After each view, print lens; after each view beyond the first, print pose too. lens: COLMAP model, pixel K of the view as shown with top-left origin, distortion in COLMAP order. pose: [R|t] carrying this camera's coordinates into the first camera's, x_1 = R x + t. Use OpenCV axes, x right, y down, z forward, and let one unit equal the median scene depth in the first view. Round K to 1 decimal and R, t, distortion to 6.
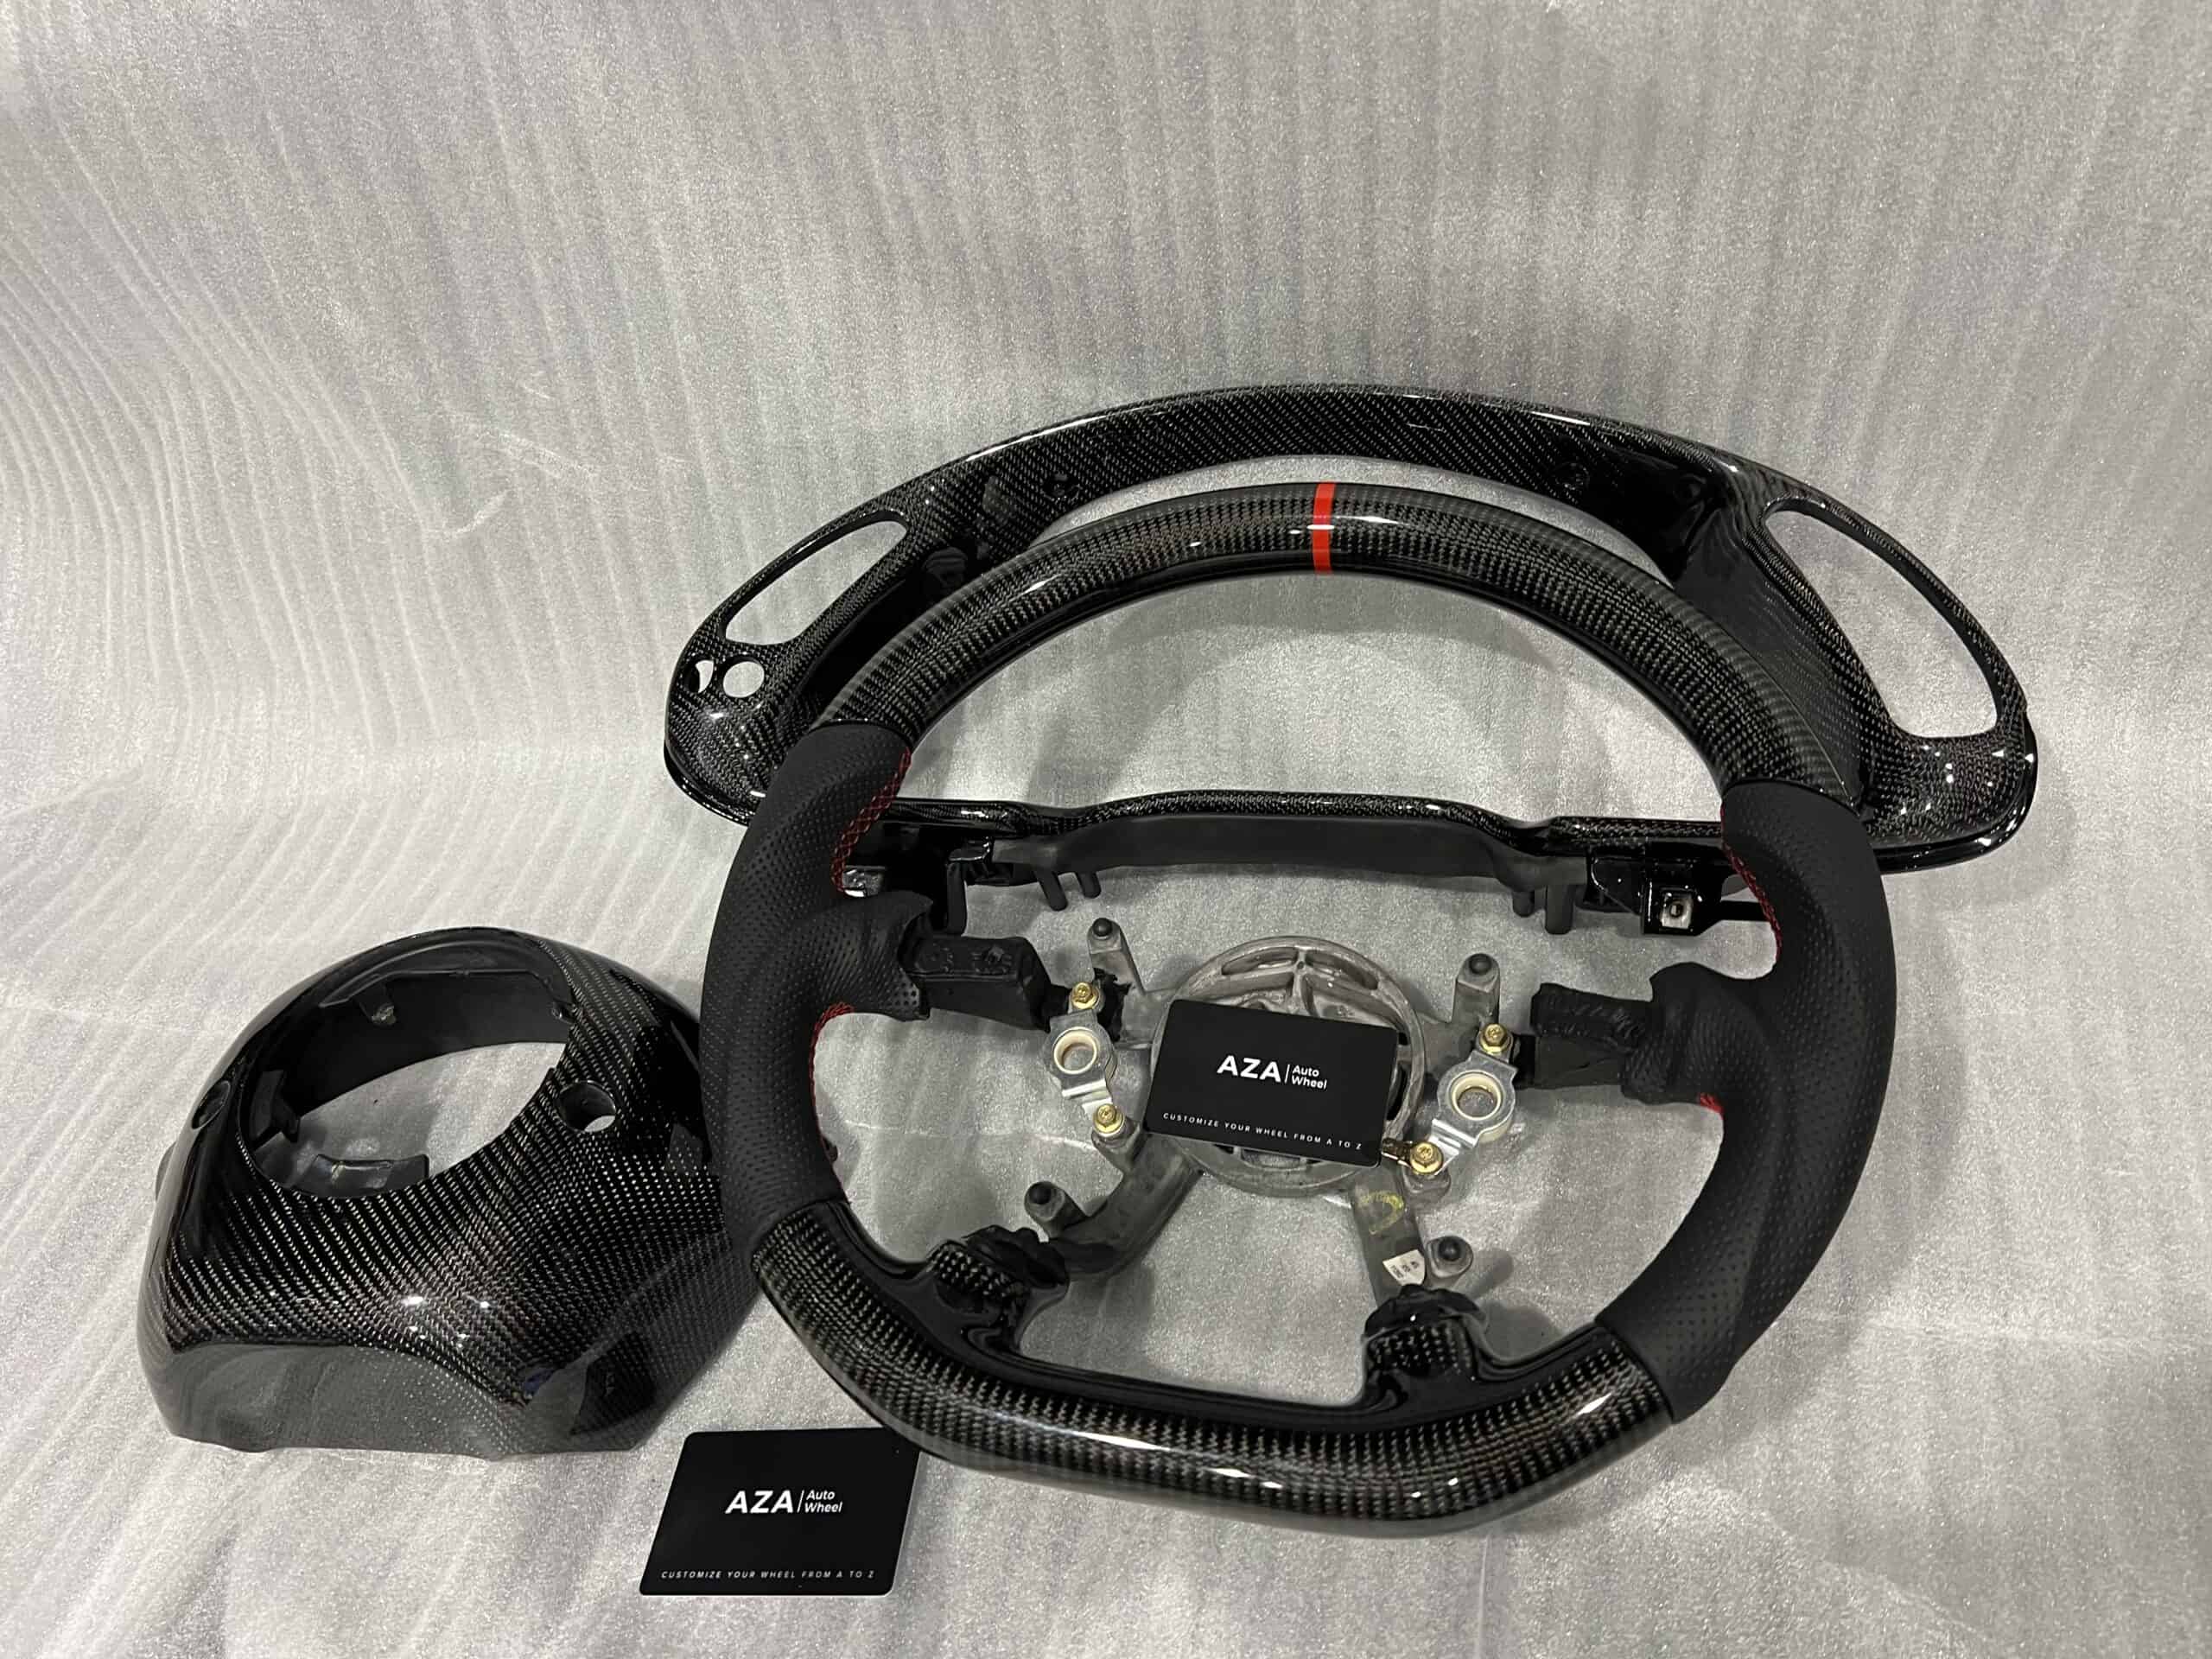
lens RADIAL K [[1715.0, 0, 1107.6], [0, 1715.0, 843.2], [0, 0, 1]] dist [0.041688, -0.069161]
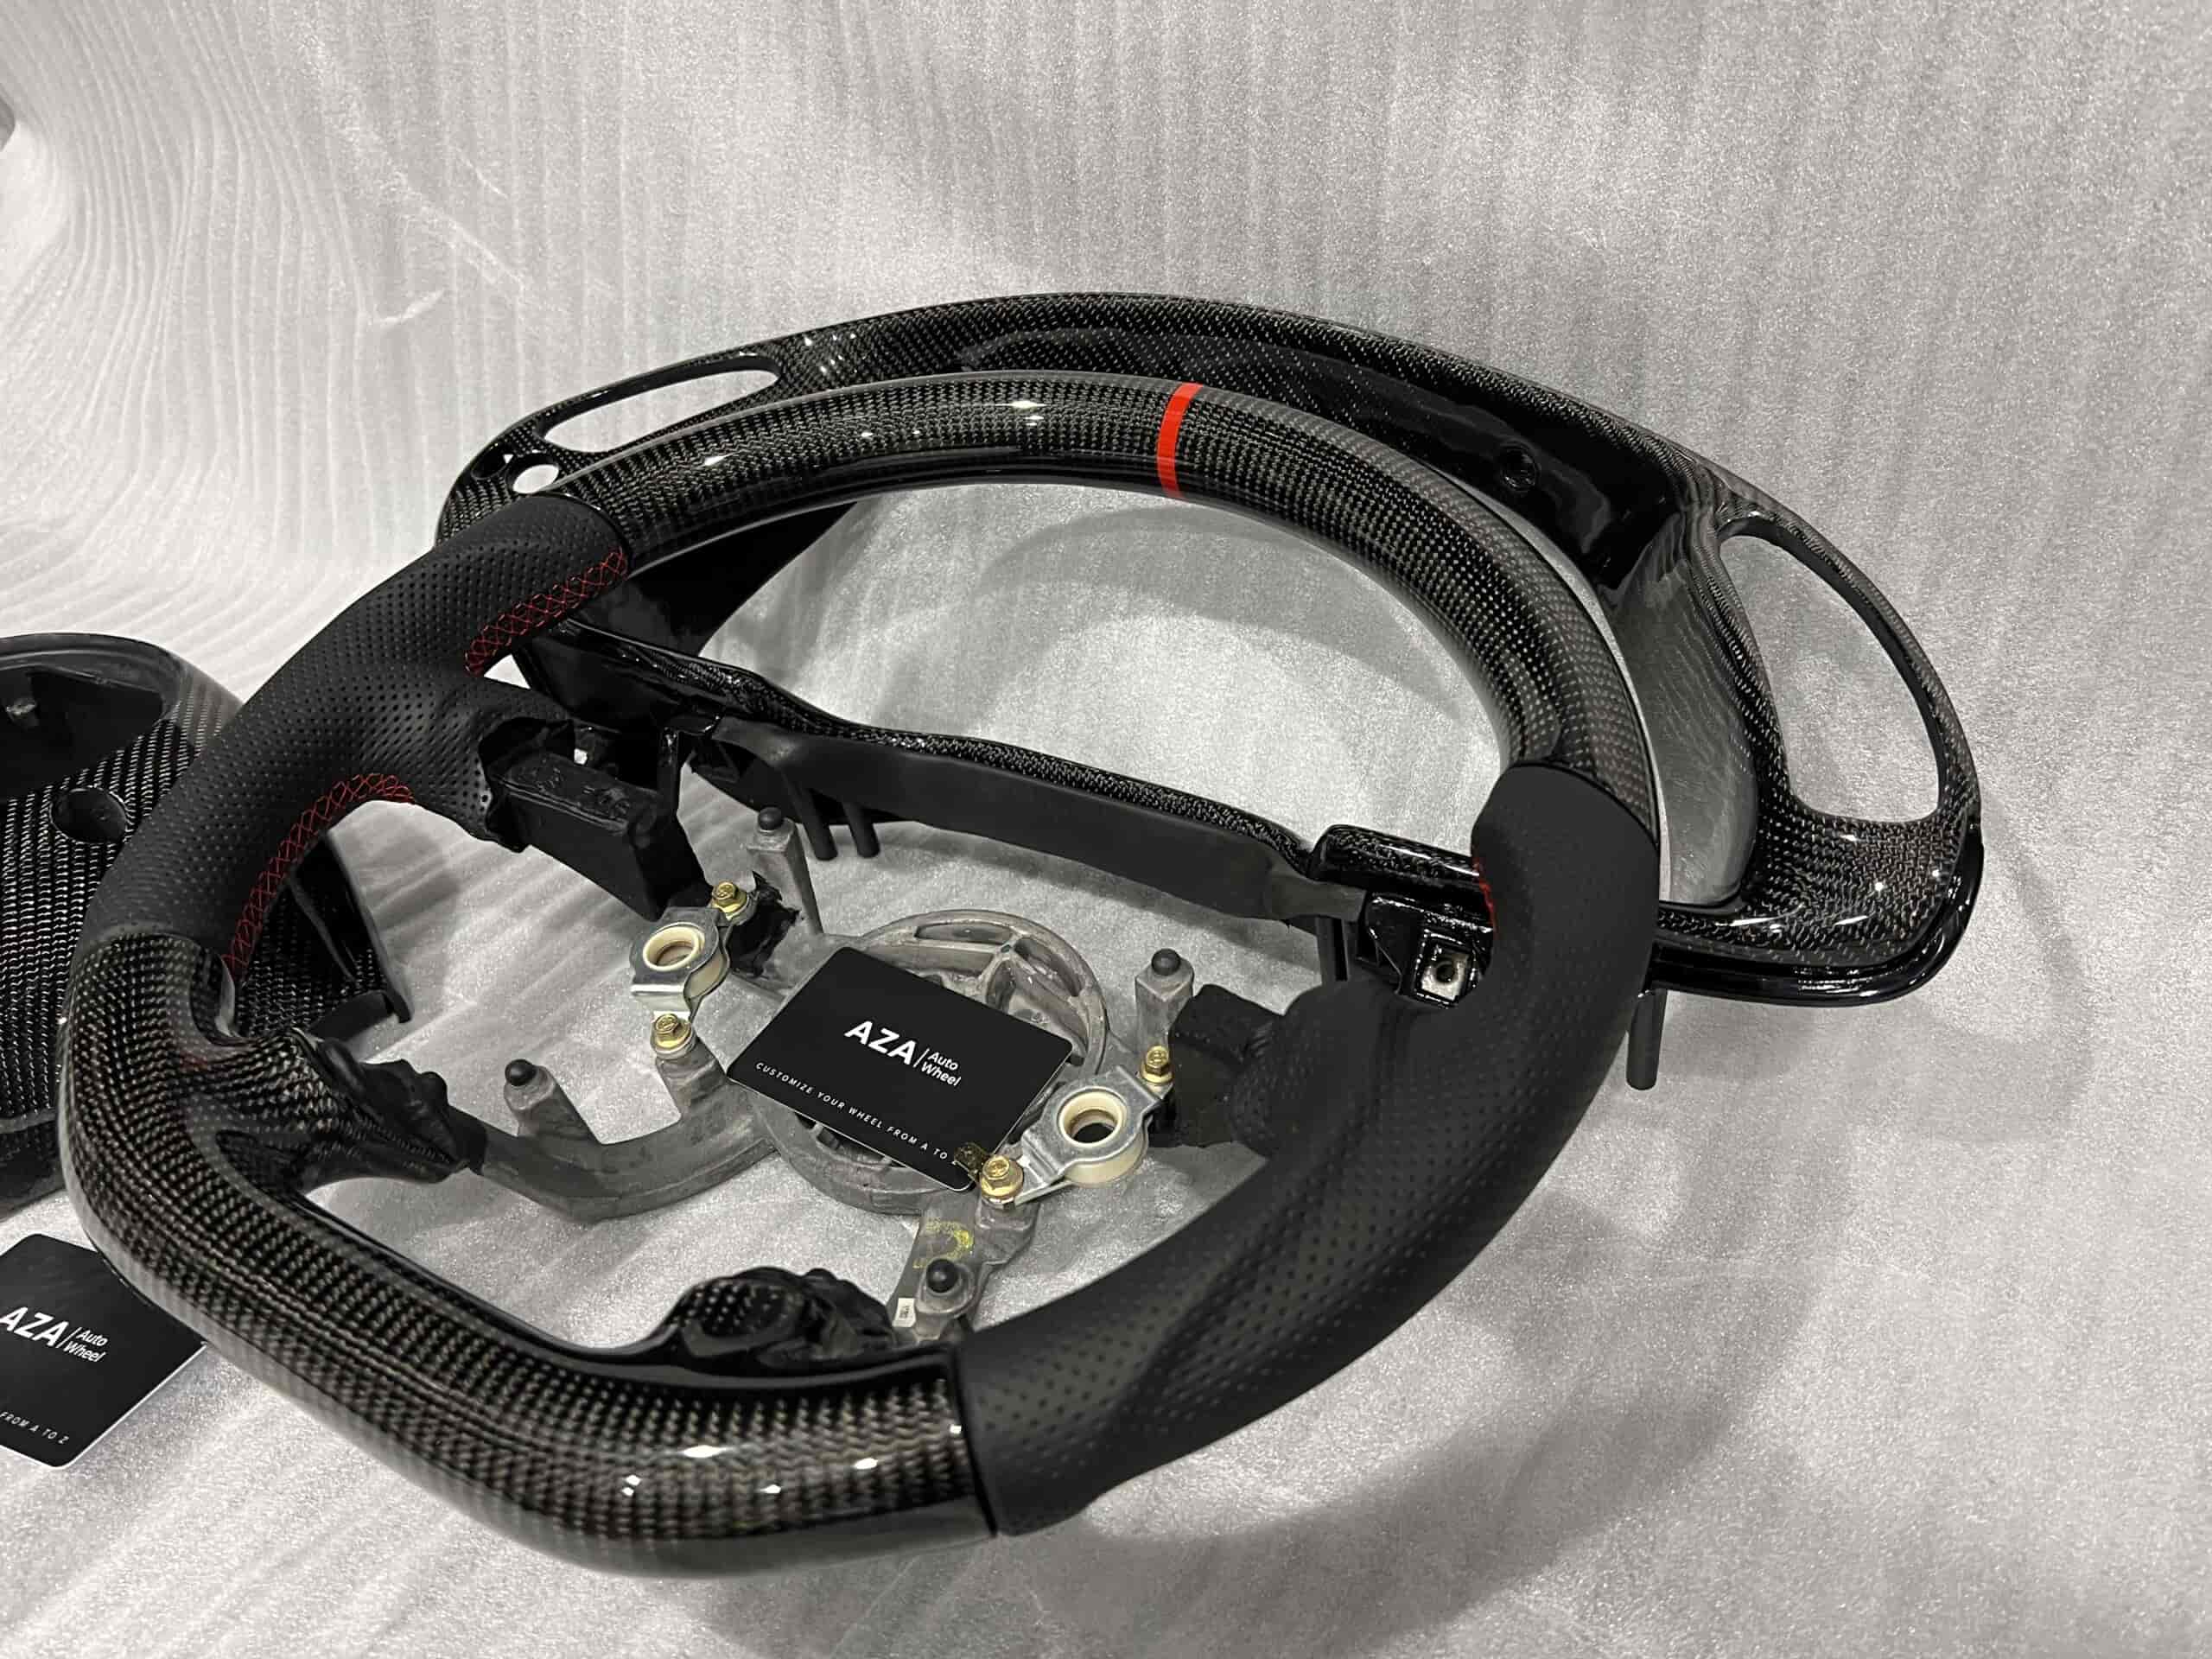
lens RADIAL K [[1715.0, 0, 1112.0], [0, 1715.0, 821.5], [0, 0, 1]] dist [0.041688, -0.069161]
pose [[0.944501, 0.265720, -0.193159, 0.305842], [-0.296650, 0.942485, -0.154015, 0.127470], [0.141124, 0.202768, 0.969004, 0.244712]]
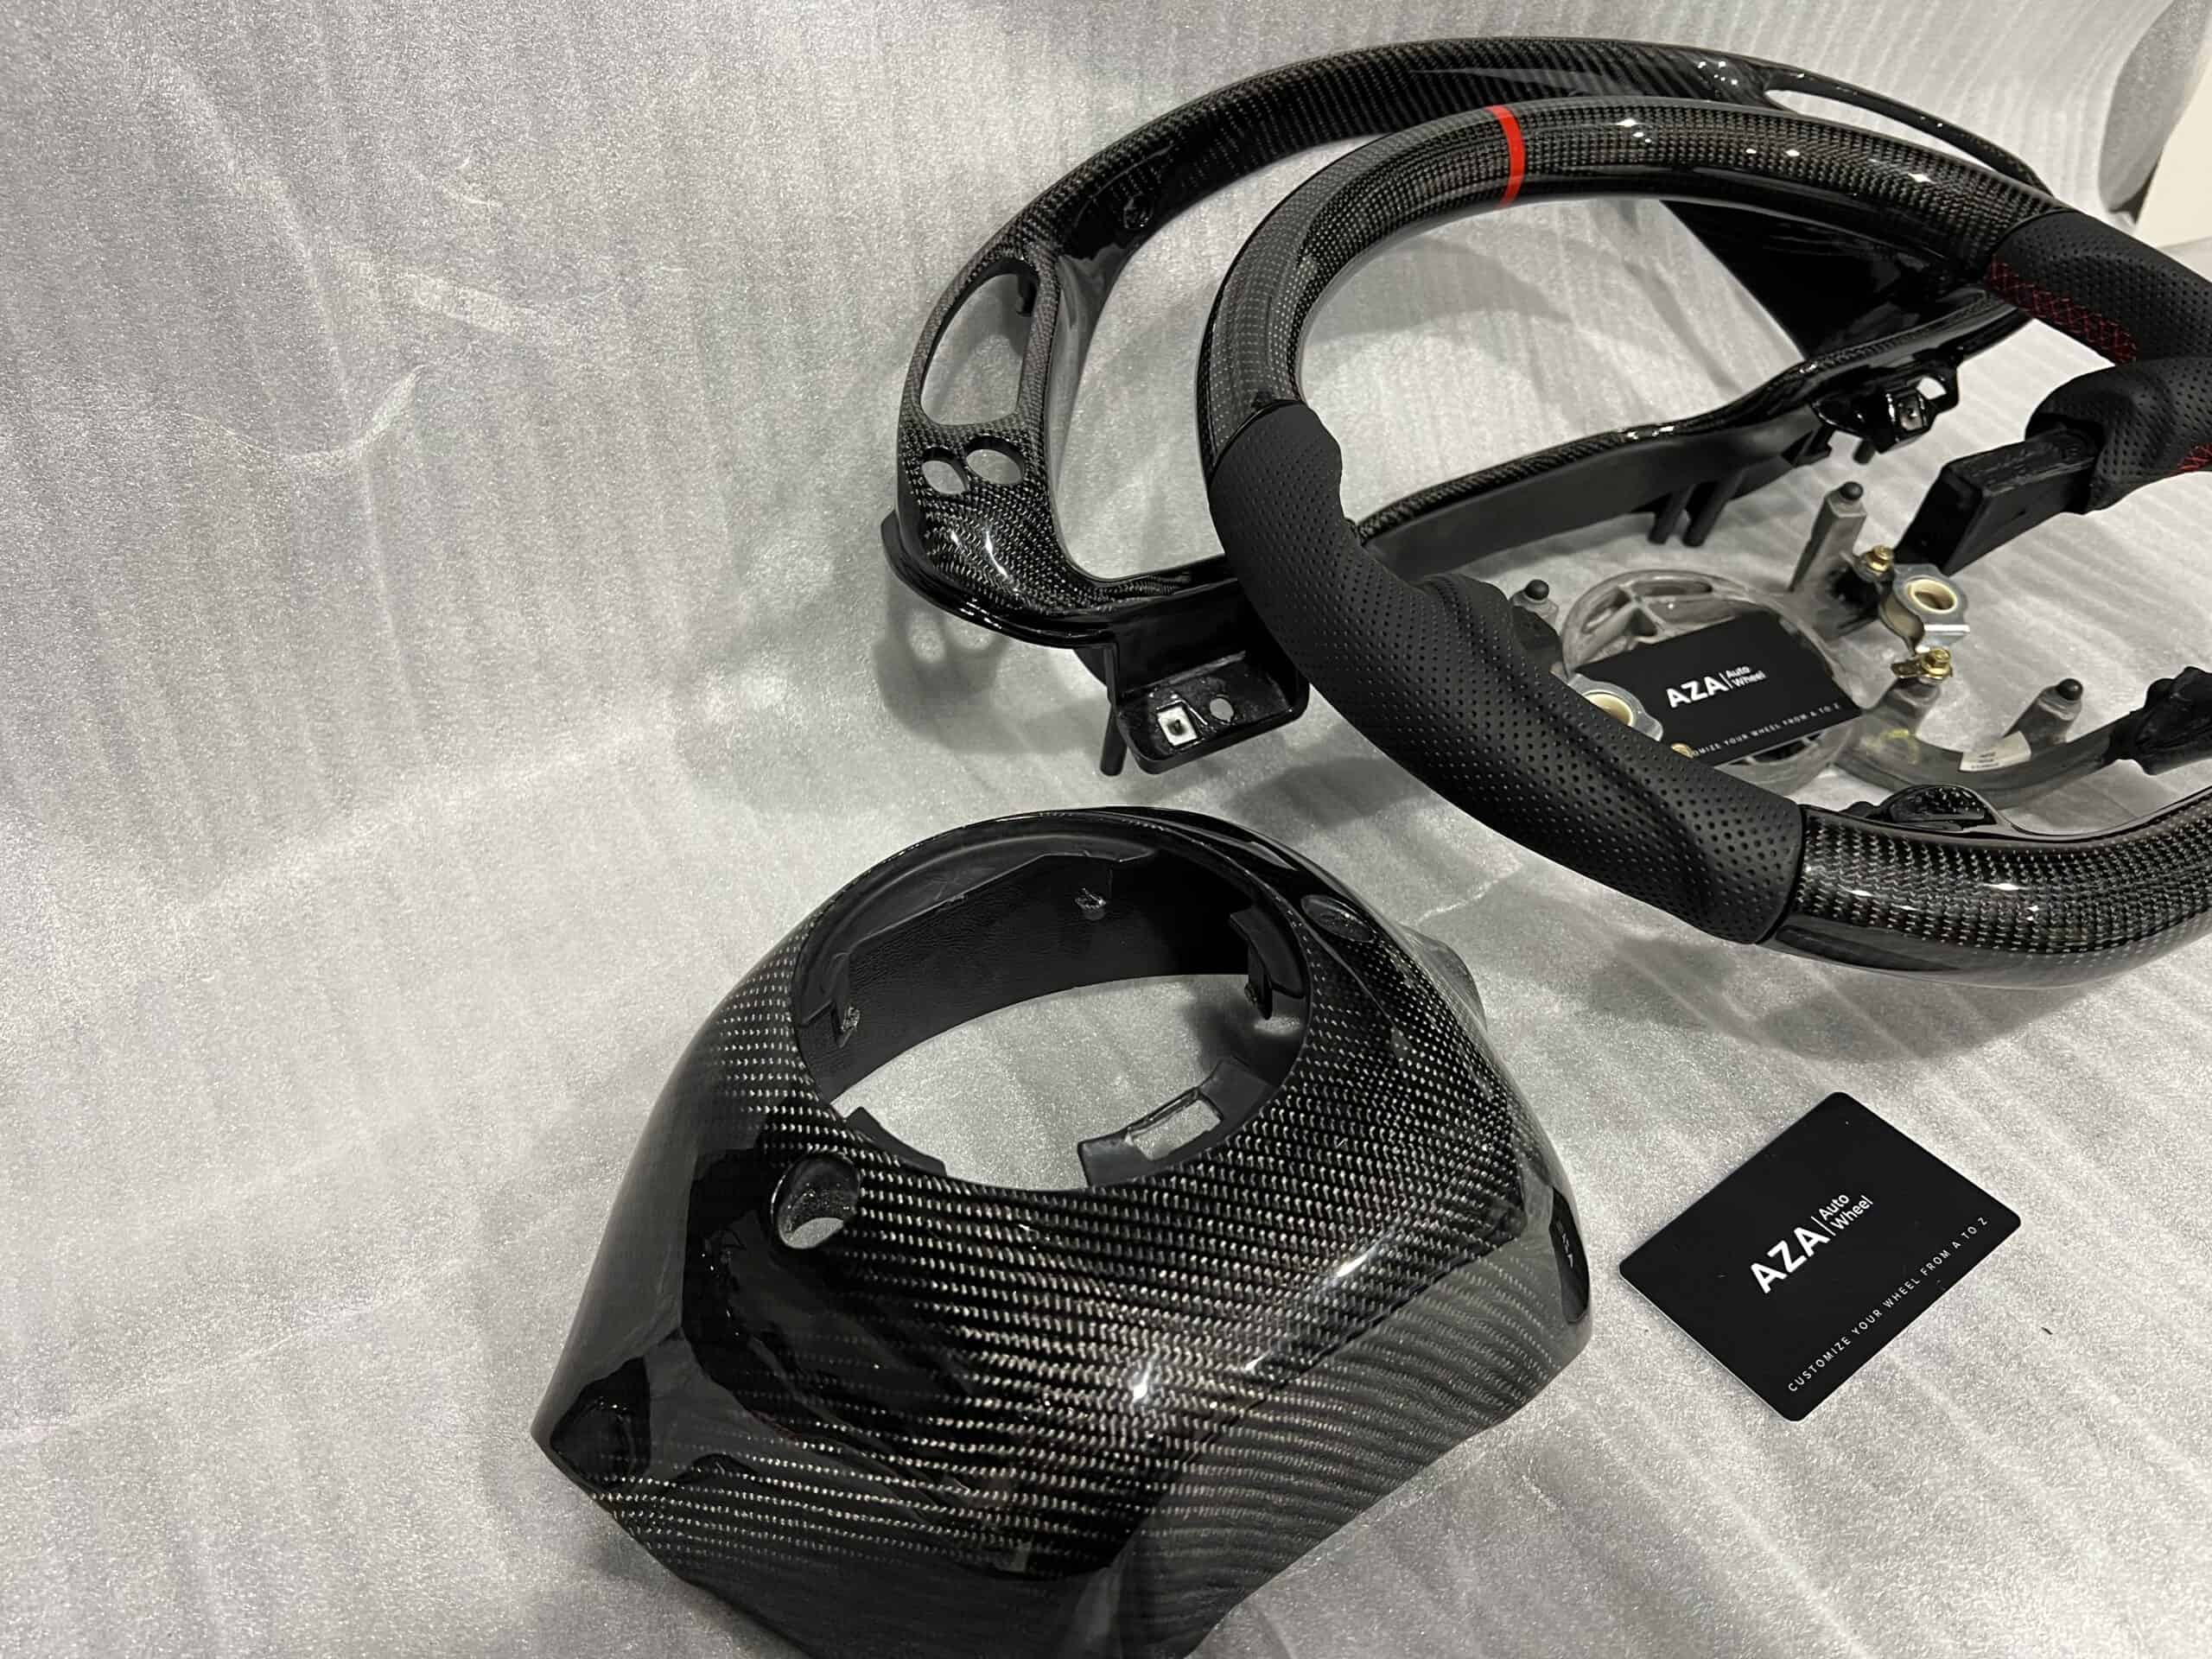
lens RADIAL K [[1715.0, 0, 1123.6], [0, 1715.0, 842.3], [0, 0, 1]] dist [0.041688, -0.069161]
pose [[0.736352, -0.324410, 0.593754, -0.727726], [0.396424, 0.918013, 0.009944, 0.075335], [-0.548301, 0.228056, 0.804585, 0.440681]]
